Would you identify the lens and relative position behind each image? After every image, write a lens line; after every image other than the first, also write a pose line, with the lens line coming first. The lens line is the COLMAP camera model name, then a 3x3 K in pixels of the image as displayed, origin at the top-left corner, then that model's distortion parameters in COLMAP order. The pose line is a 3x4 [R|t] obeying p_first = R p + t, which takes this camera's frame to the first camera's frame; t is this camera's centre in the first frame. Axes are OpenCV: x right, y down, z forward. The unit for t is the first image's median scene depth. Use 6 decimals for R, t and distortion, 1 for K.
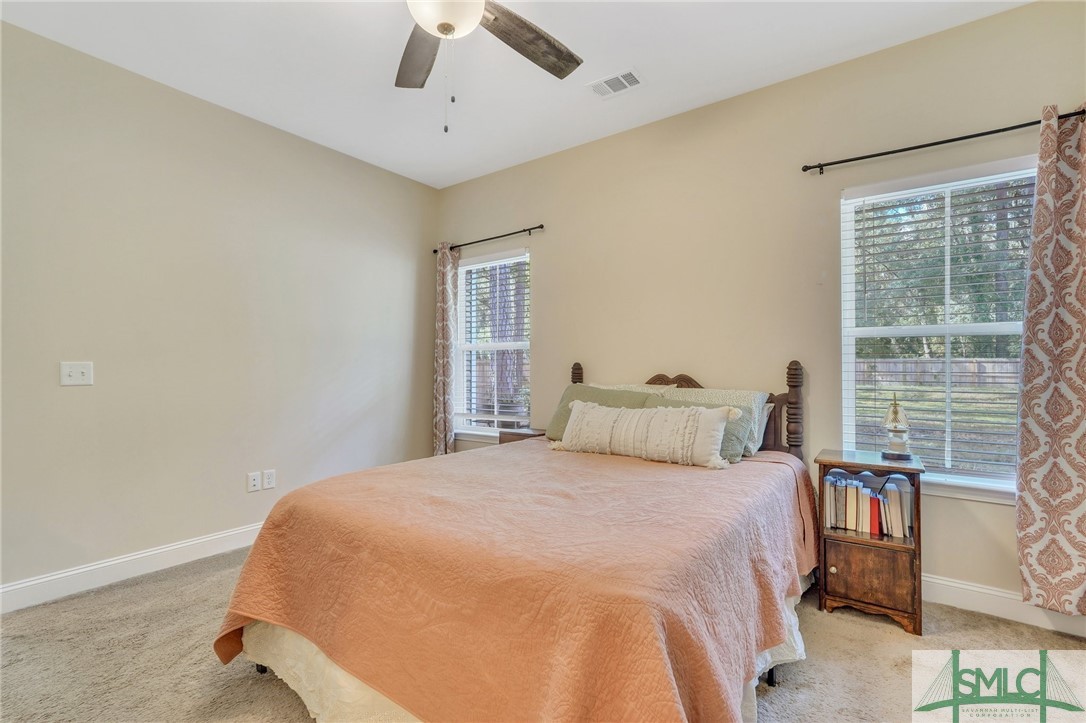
lens RADIAL K [[484.8, 0, 542.2], [0, 484.8, 354.6], [0, 0, 1]] dist [-0.018096, 0.009047]
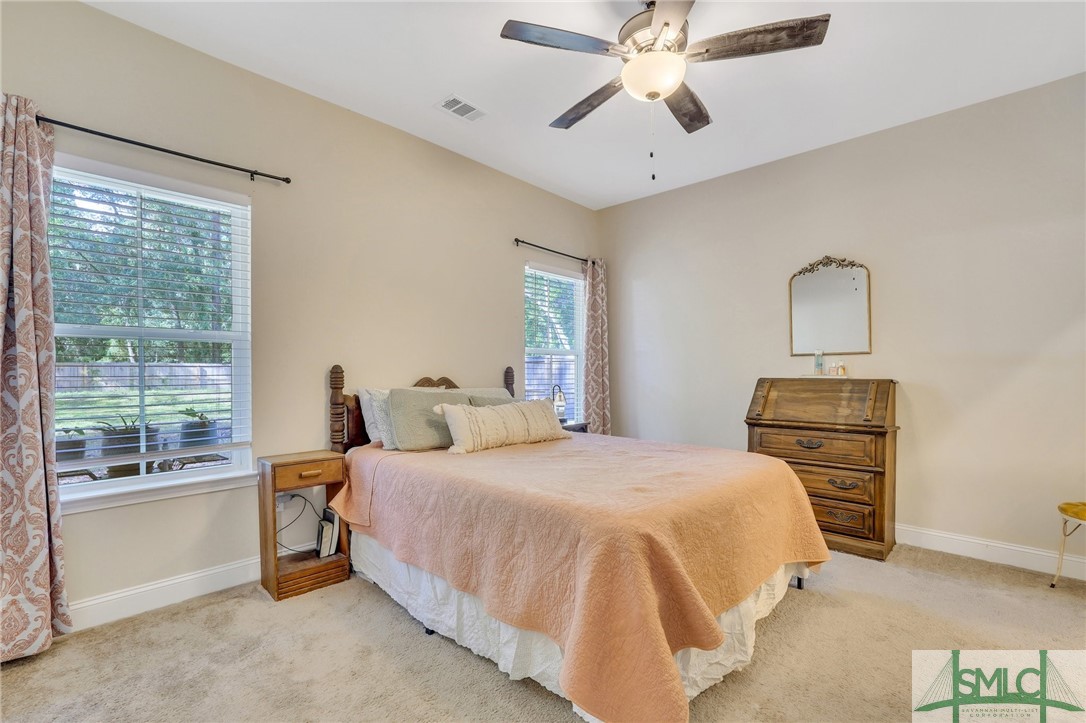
lens RADIAL K [[484.8, 0, 542.2], [0, 484.8, 354.6], [0, 0, 1]] dist [-0.018096, 0.009047]
pose [[0.127307, 0.035989, 0.991210, -0.103727], [-0.027759, 0.999079, -0.032709, 0.002338], [-0.991475, -0.023351, 0.128189, 0.078946]]
